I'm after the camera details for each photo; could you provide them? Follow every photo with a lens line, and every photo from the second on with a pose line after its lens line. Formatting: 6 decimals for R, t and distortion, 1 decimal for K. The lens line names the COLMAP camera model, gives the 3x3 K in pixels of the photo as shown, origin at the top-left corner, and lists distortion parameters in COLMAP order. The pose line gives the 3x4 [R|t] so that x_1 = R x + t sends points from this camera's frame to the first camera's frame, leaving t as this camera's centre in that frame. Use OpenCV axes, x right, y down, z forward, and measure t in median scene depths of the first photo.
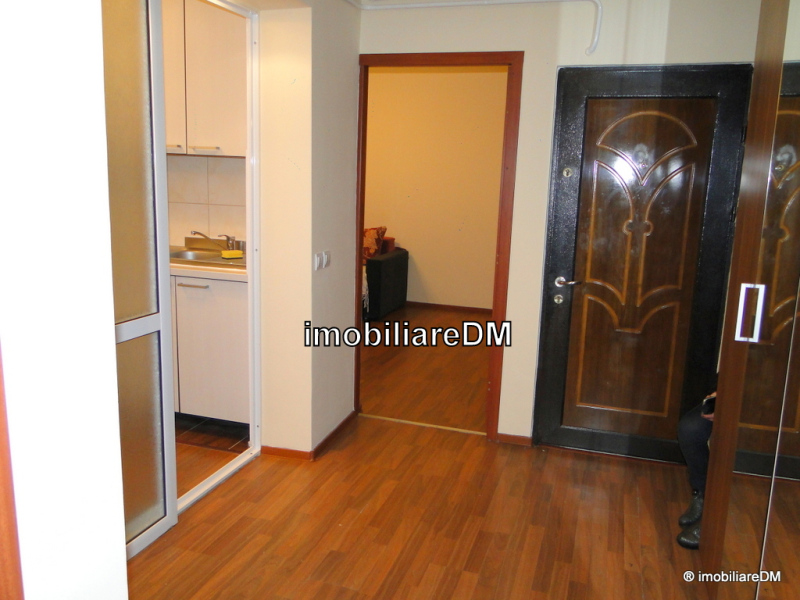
lens RADIAL K [[653.8, 0, 417.7], [0, 653.8, 298.0], [0, 0, 1]] dist [0.051263, -0.007631]
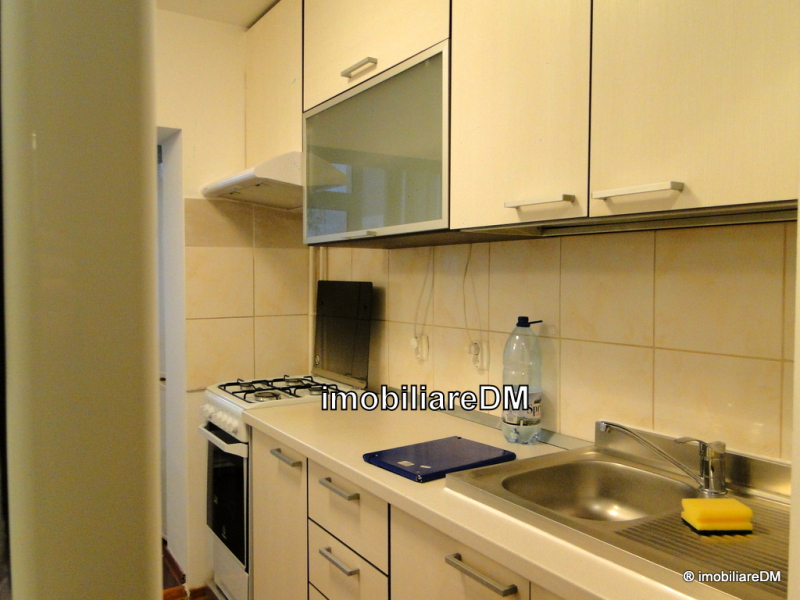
lens RADIAL K [[653.8, 0, 417.7], [0, 653.8, 298.0], [0, 0, 1]] dist [0.051263, -0.007631]
pose [[0.771296, -0.016147, -0.636271, -0.197992], [-0.082250, 0.988767, -0.124797, -0.124771], [0.631139, 0.148589, 0.761304, 0.680511]]
